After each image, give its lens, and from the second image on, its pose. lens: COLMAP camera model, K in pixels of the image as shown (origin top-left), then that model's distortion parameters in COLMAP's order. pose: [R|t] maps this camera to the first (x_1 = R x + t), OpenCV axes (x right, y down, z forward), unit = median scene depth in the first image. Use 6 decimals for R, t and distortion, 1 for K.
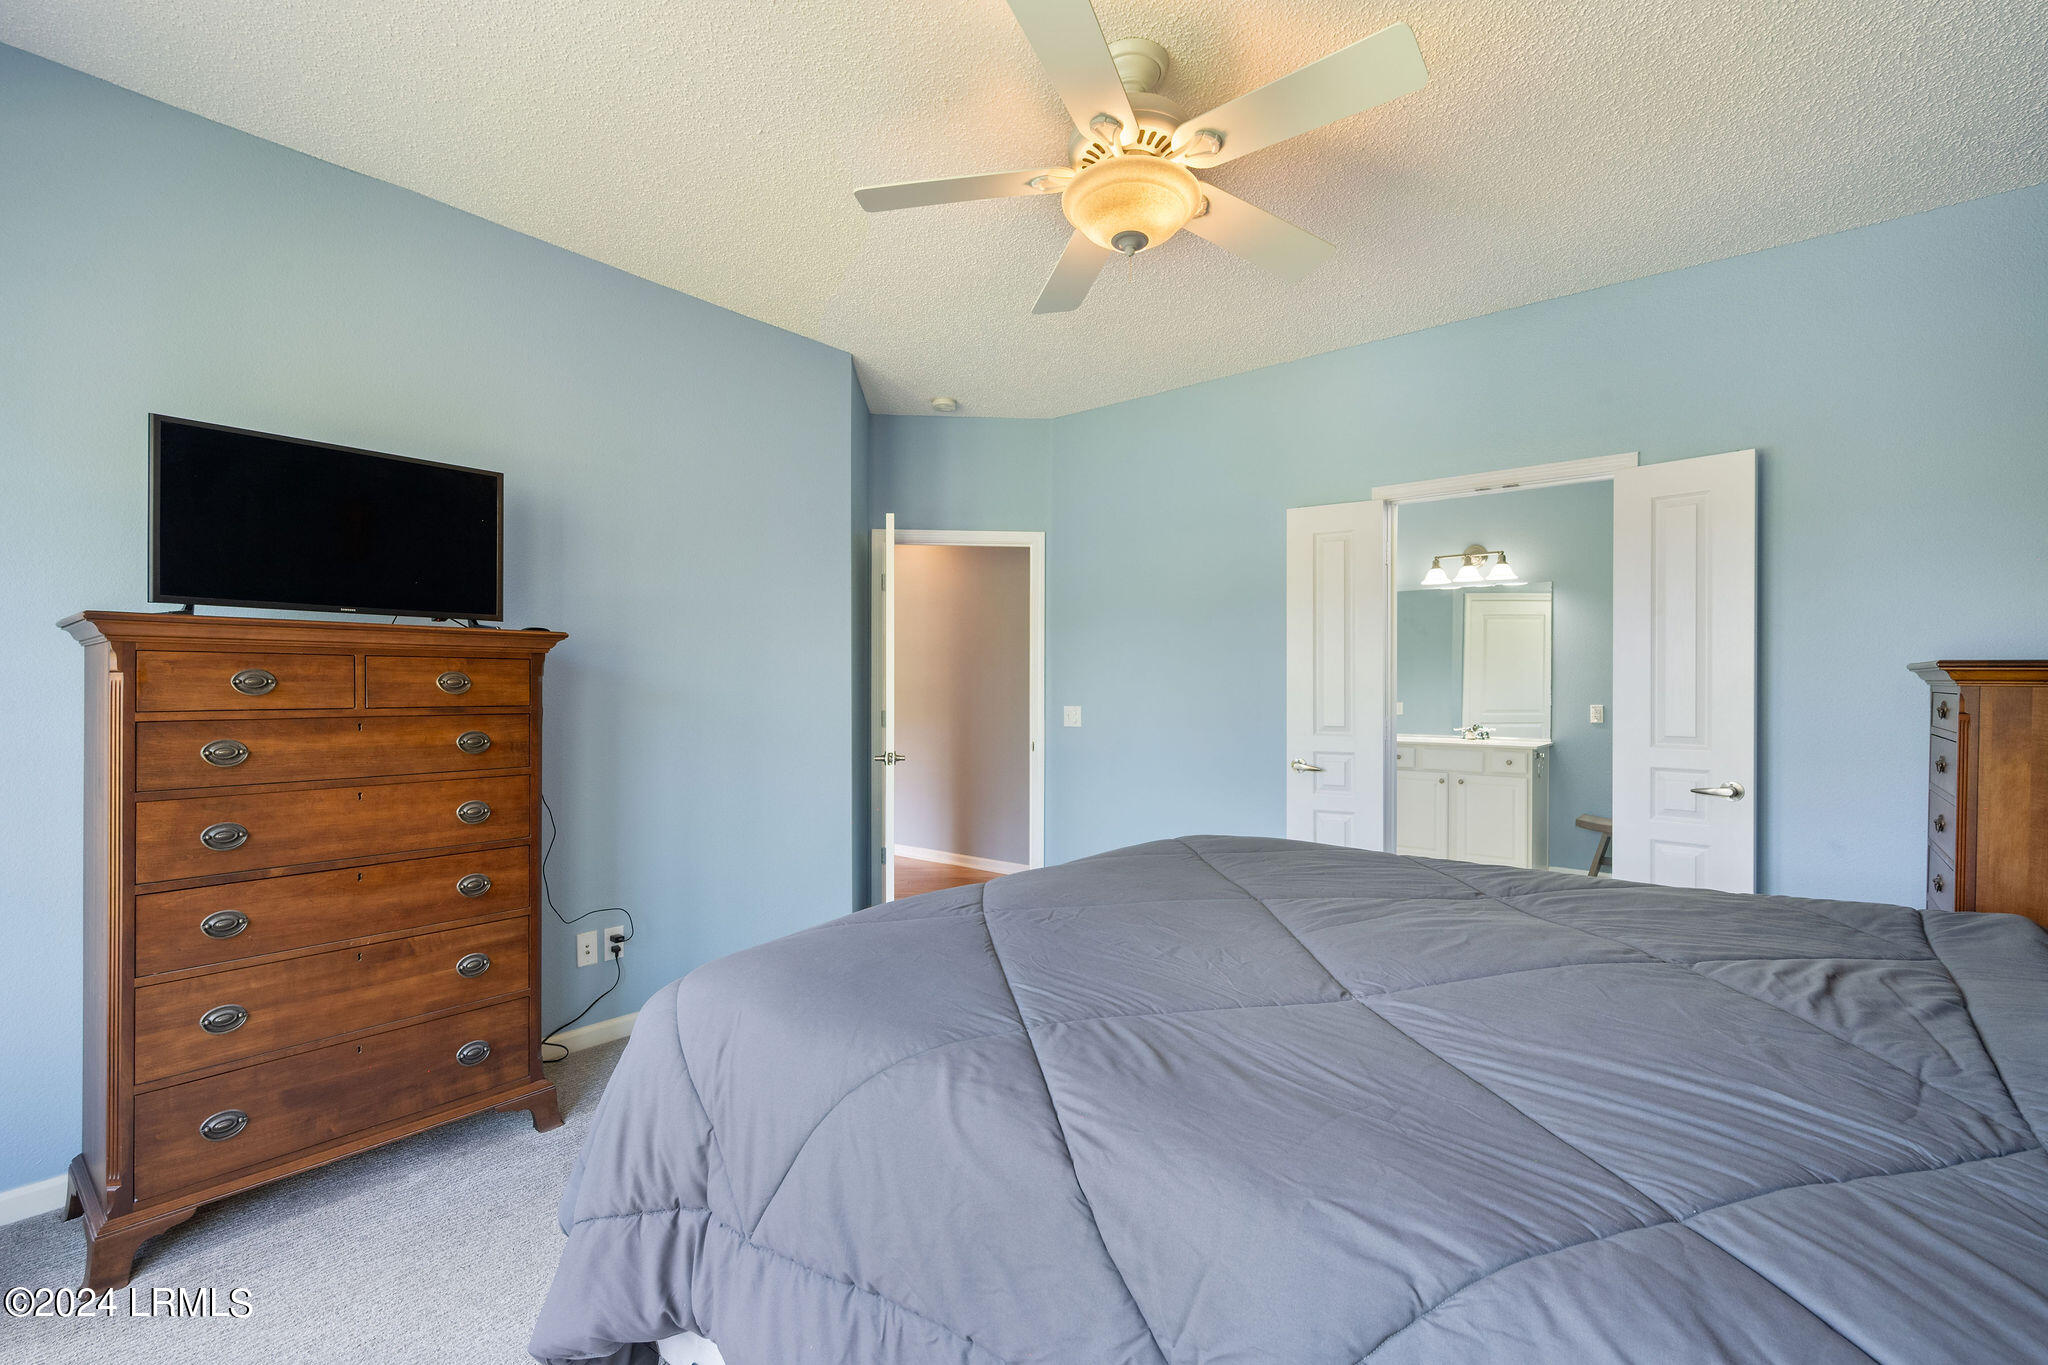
lens RADIAL K [[898.1, 0, 1024.0], [0, 898.1, 682.5], [0, 0, 1]] dist [0.000559, -0.000829]
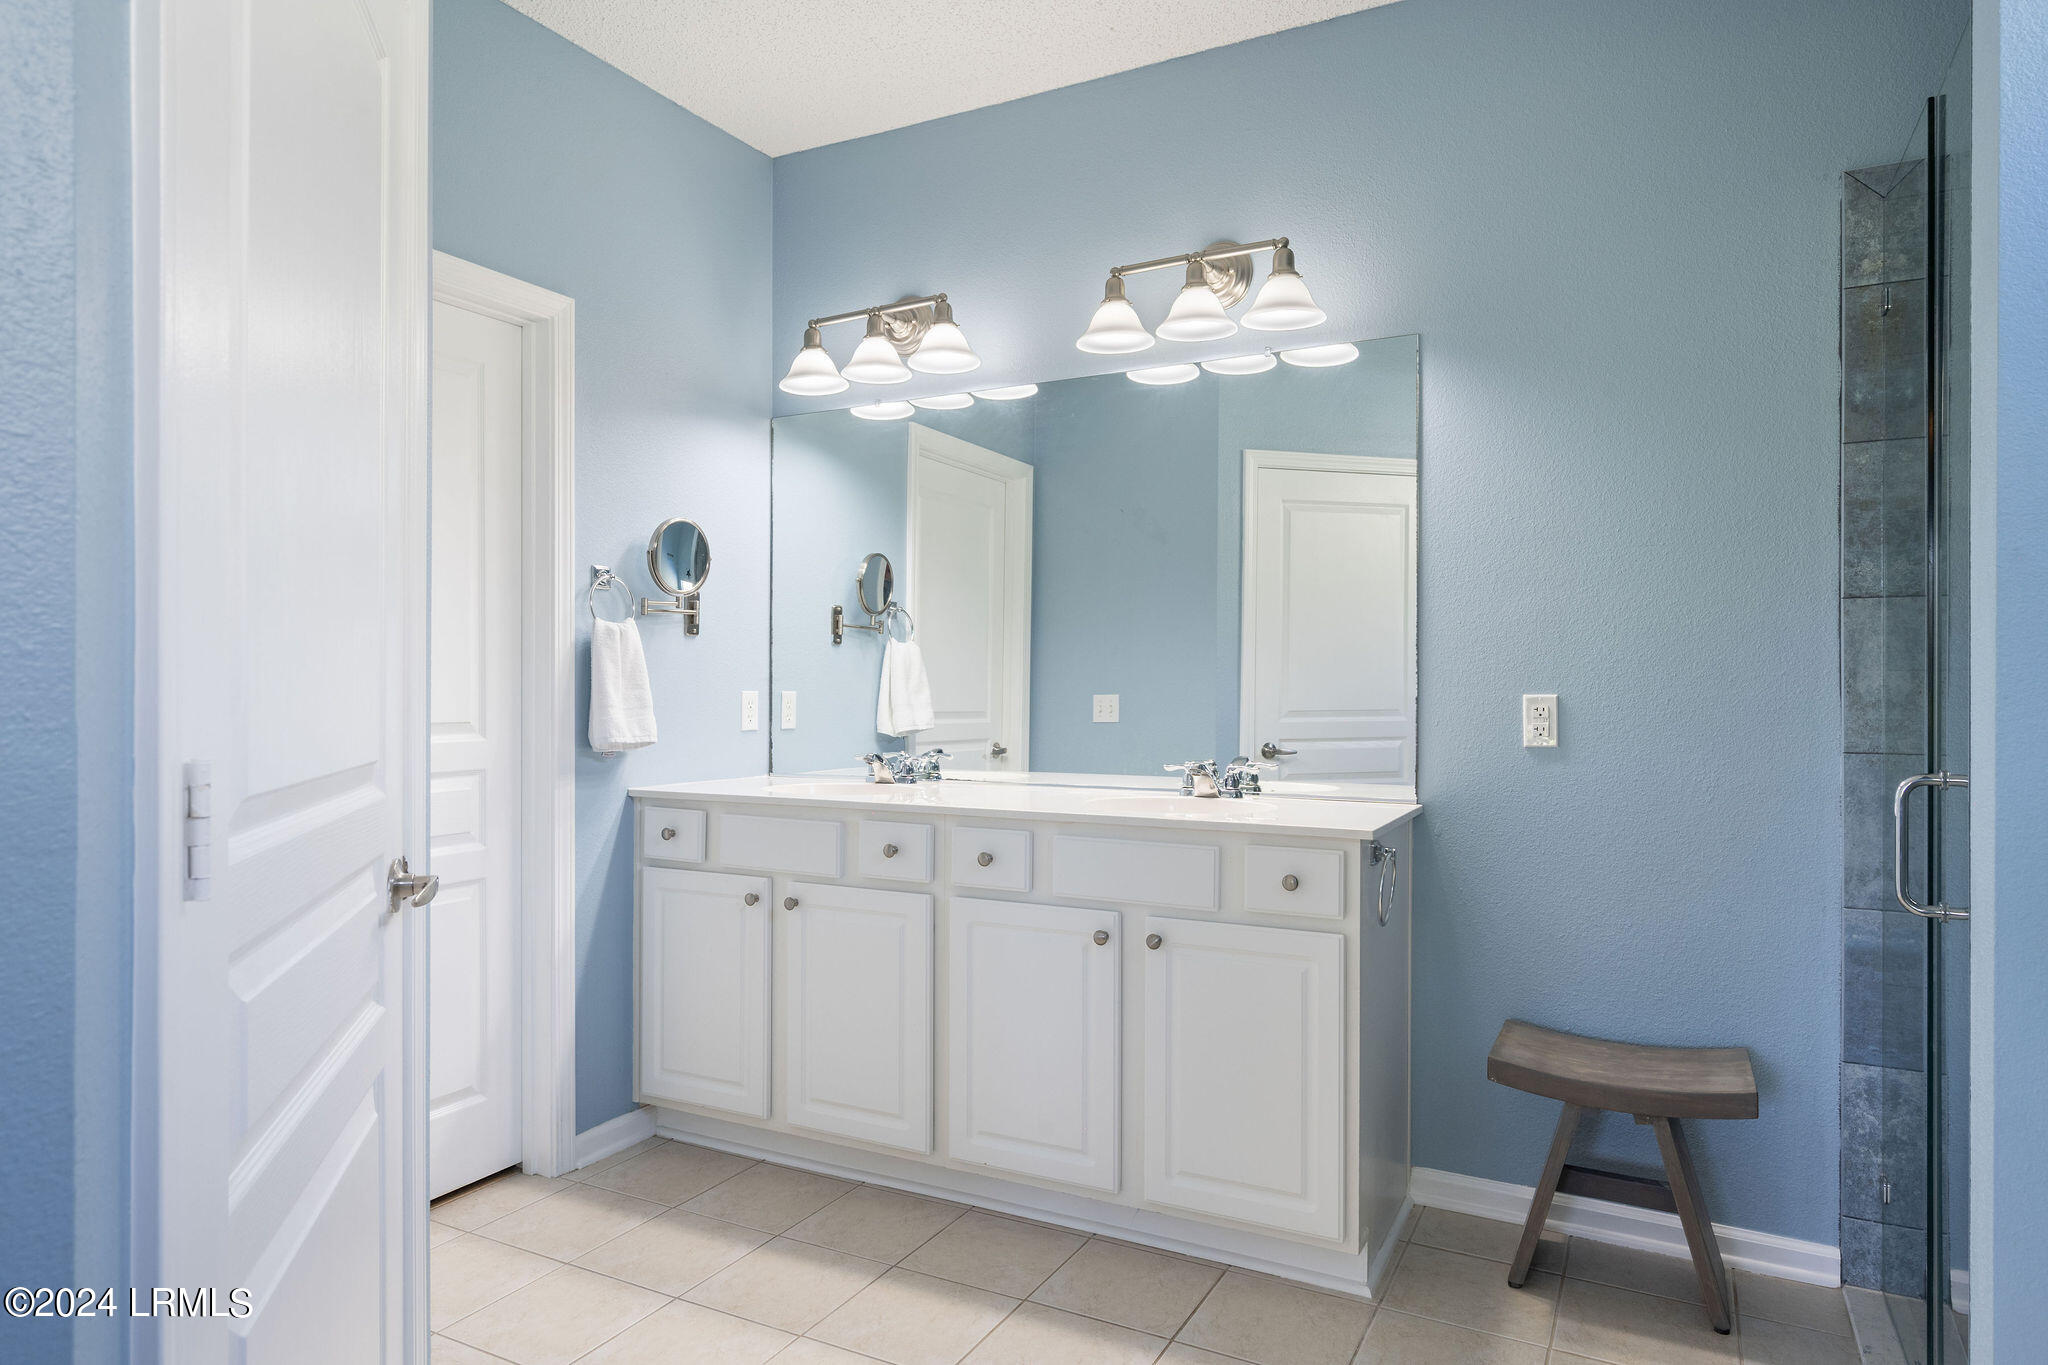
lens RADIAL K [[1214.6, 0, 1024.0], [0, 1214.6, 682.5], [0, 0, 1]] dist [-0.000716, -0.000017]
pose [[0.977728, -0.003611, 0.209847, 0.348811], [0.002464, 0.999981, 0.005728, 0.017450], [-0.209863, -0.005083, 0.977718, 0.588352]]
